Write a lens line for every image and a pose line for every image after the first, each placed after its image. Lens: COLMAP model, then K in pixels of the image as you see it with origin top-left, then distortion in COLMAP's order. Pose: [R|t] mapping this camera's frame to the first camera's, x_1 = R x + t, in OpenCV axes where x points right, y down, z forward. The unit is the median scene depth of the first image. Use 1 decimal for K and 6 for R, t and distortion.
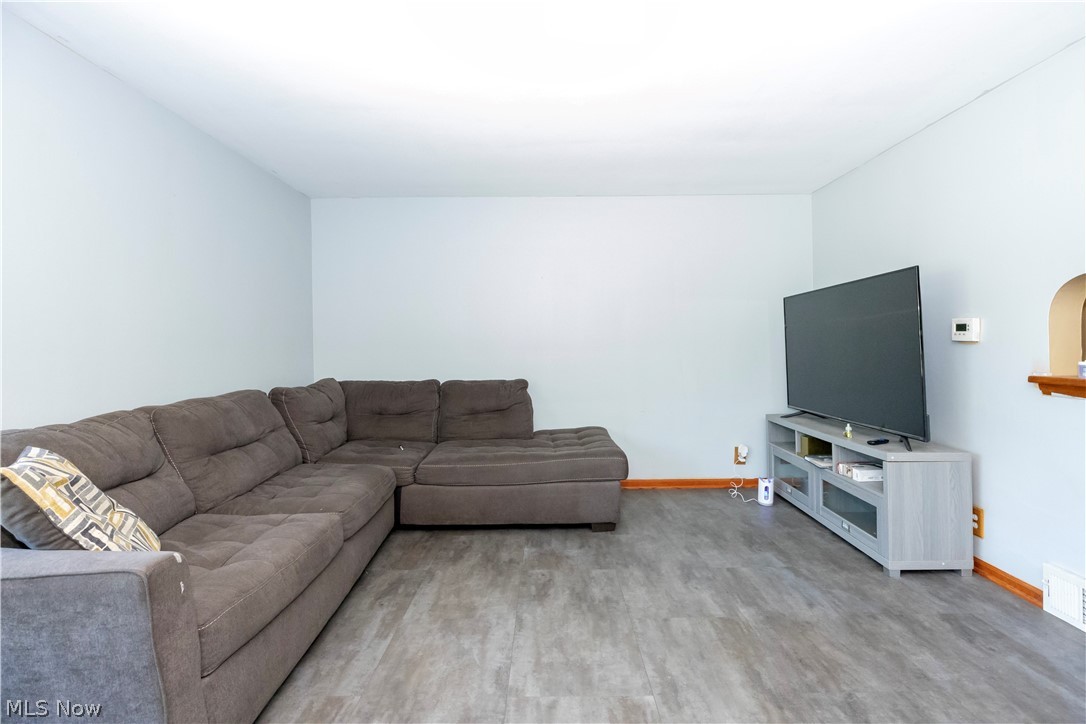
lens RADIAL K [[507.6, 0, 548.4], [0, 507.6, 343.0], [0, 0, 1]] dist [0.002219, -0.000080]
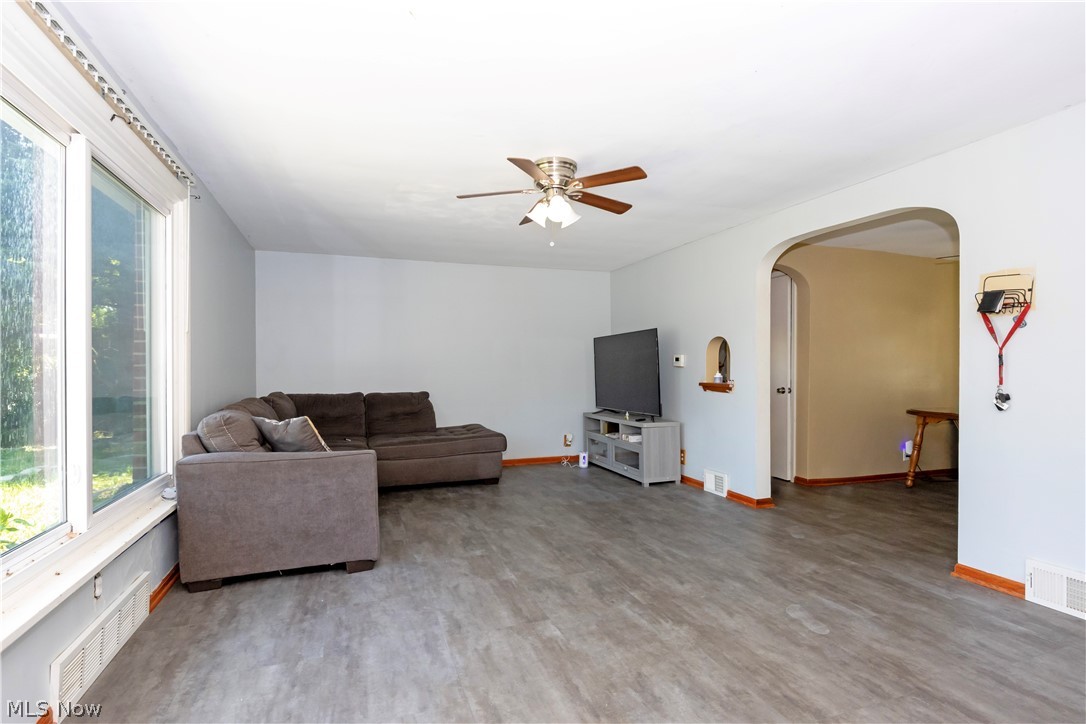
lens RADIAL K [[507.6, 0, 544.7], [0, 507.6, 363.7], [0, 0, 1]] dist [0.002219, -0.000080]
pose [[0.940499, 0.007950, 0.339704, -0.307083], [-0.005534, 0.999952, -0.008080, 0.004570], [-0.339752, 0.005719, 0.940498, -0.613009]]
